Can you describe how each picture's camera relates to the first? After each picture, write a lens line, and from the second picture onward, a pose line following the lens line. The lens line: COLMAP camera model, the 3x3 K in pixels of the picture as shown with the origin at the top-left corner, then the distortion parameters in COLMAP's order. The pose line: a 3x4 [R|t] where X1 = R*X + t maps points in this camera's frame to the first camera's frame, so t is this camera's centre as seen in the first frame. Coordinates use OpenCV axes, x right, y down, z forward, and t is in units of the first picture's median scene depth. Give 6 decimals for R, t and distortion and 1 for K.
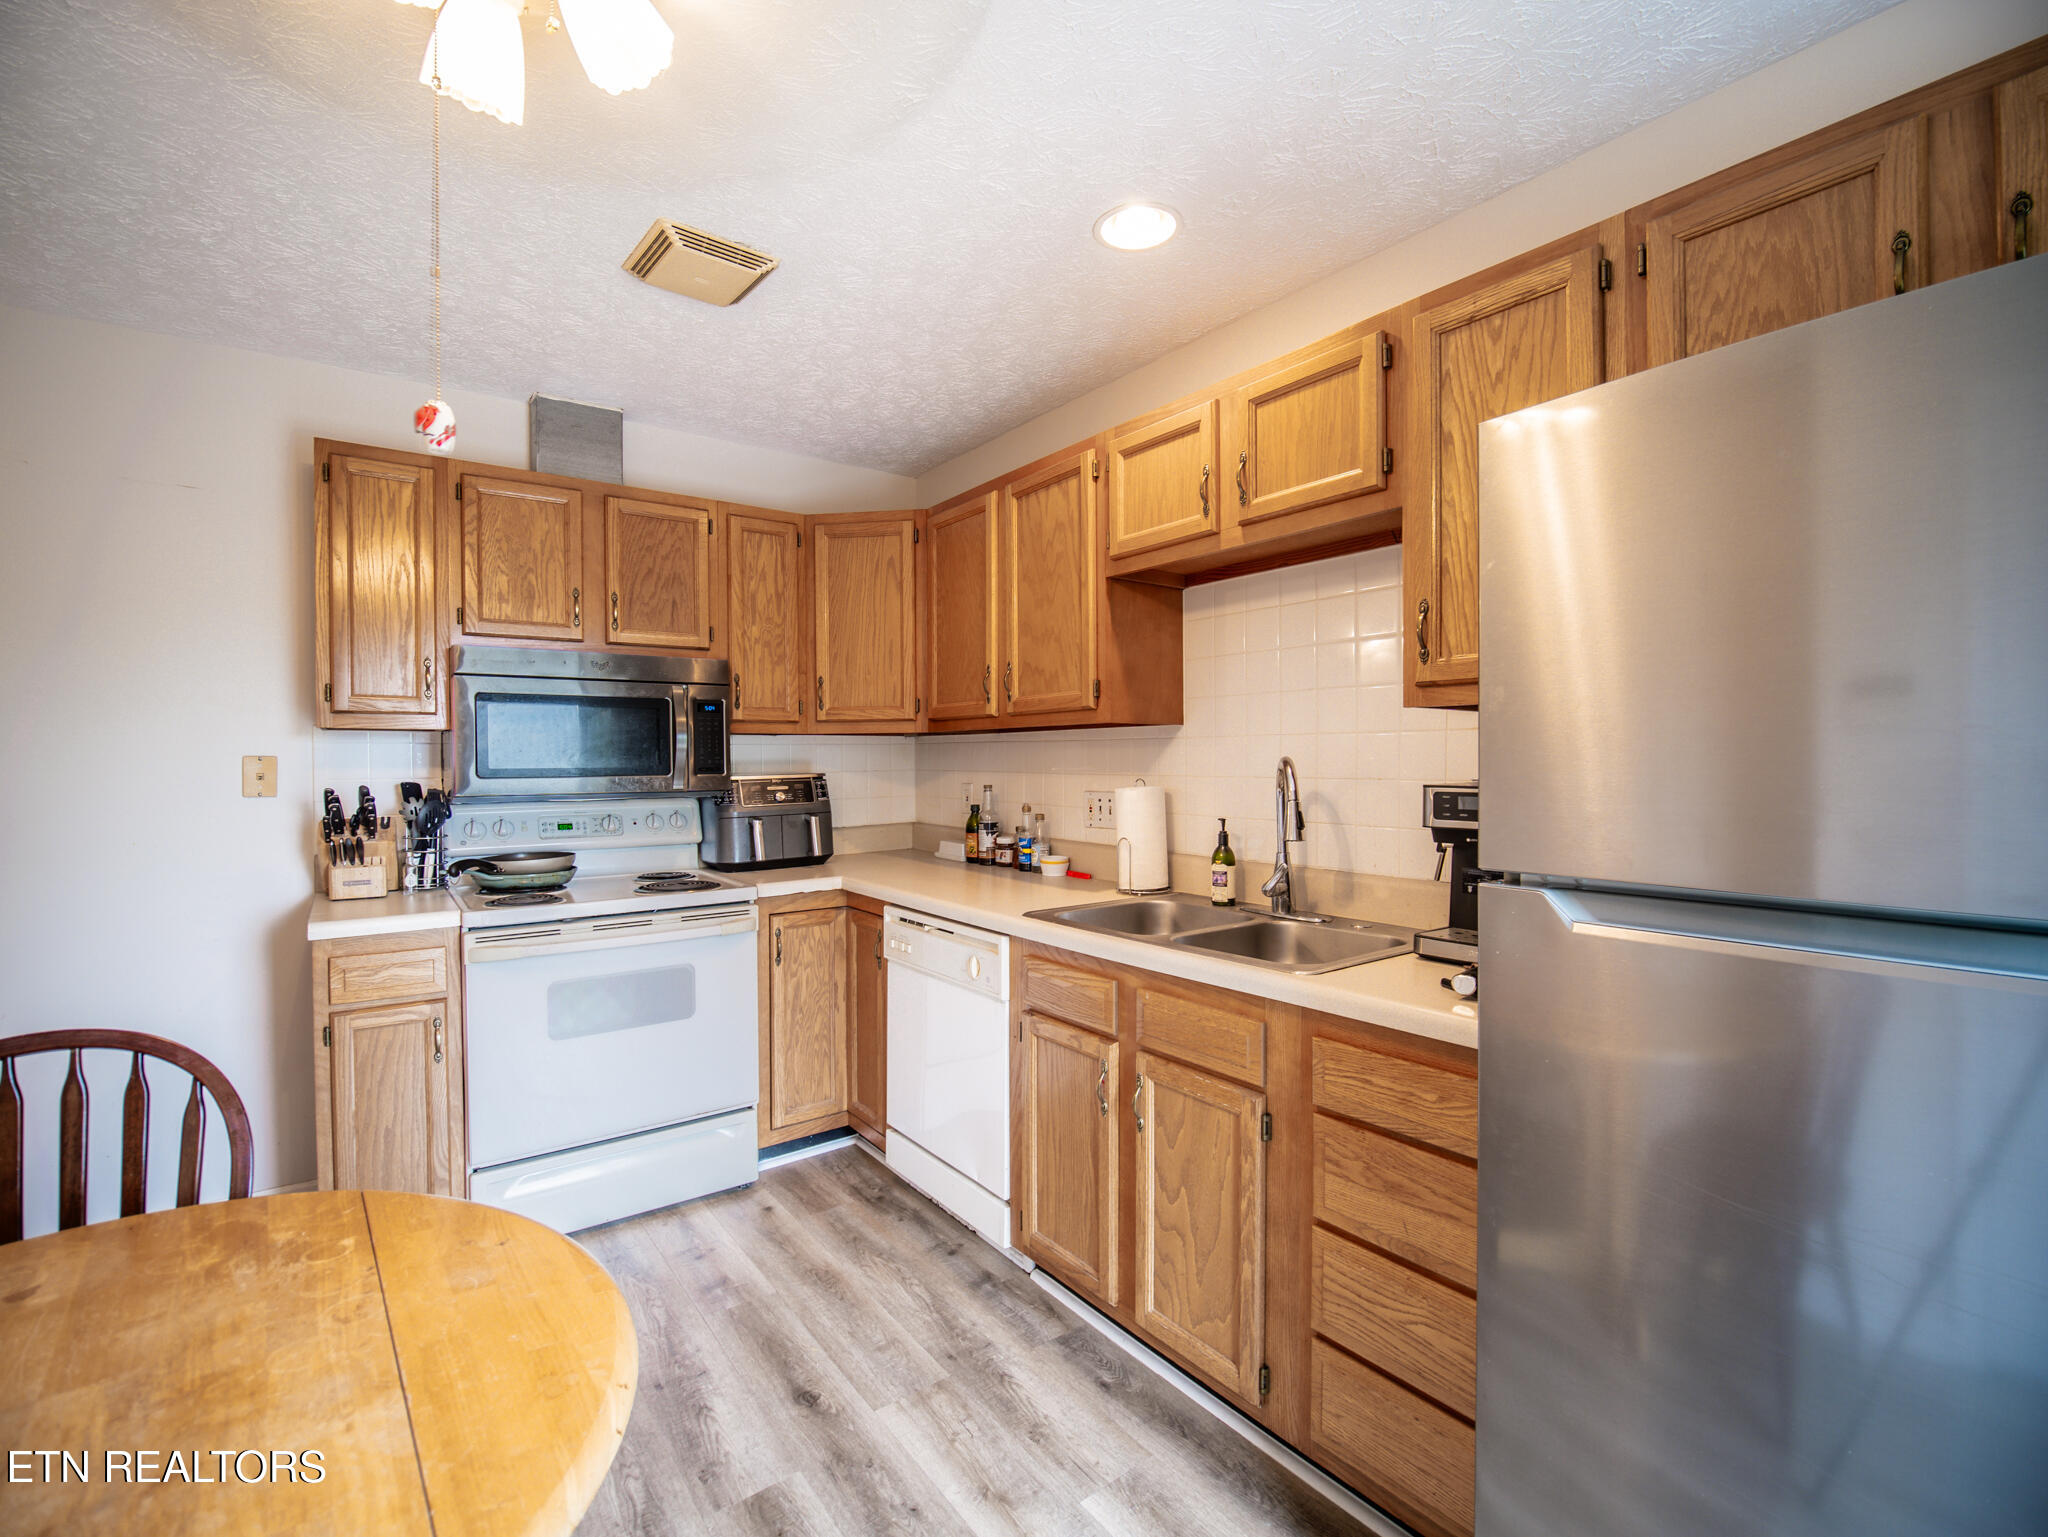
lens RADIAL K [[921.9, 0, 1021.7], [0, 921.9, 770.0], [0, 0, 1]] dist [-0.013503, -0.003794]
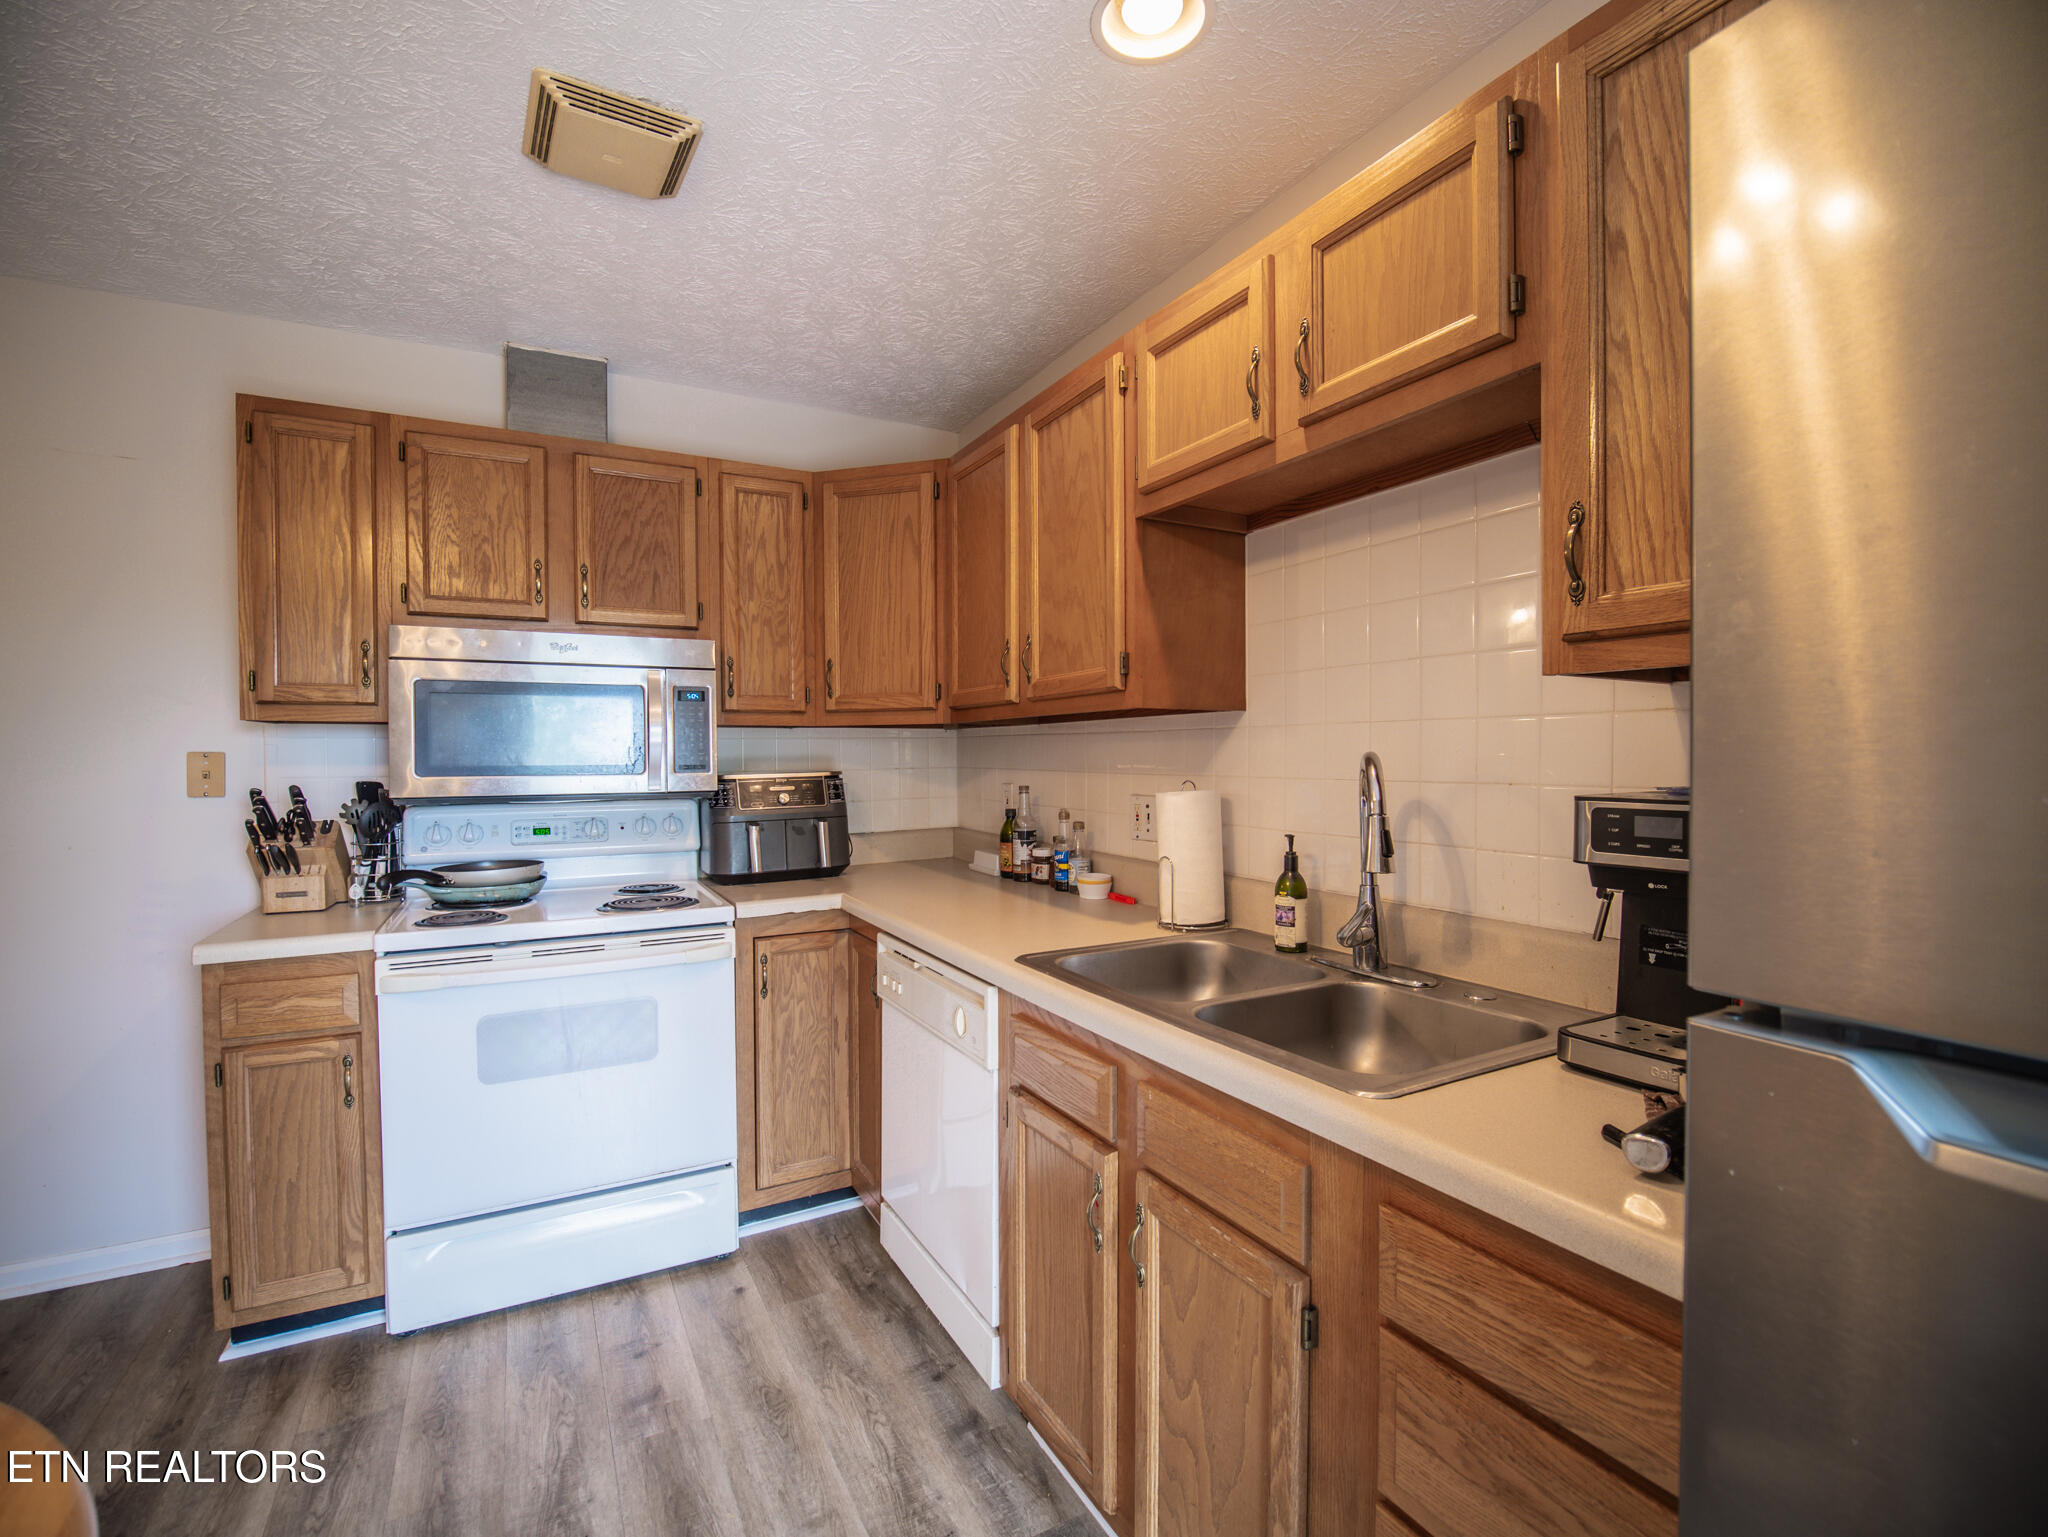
lens RADIAL K [[921.9, 0, 1021.7], [0, 921.9, 770.0], [0, 0, 1]] dist [-0.013503, -0.003794]
pose [[0.990516, 0.002029, -0.137384, 0.102446], [-0.001303, 0.999985, 0.005376, -0.003629], [0.137393, -0.005146, 0.990503, 0.225495]]
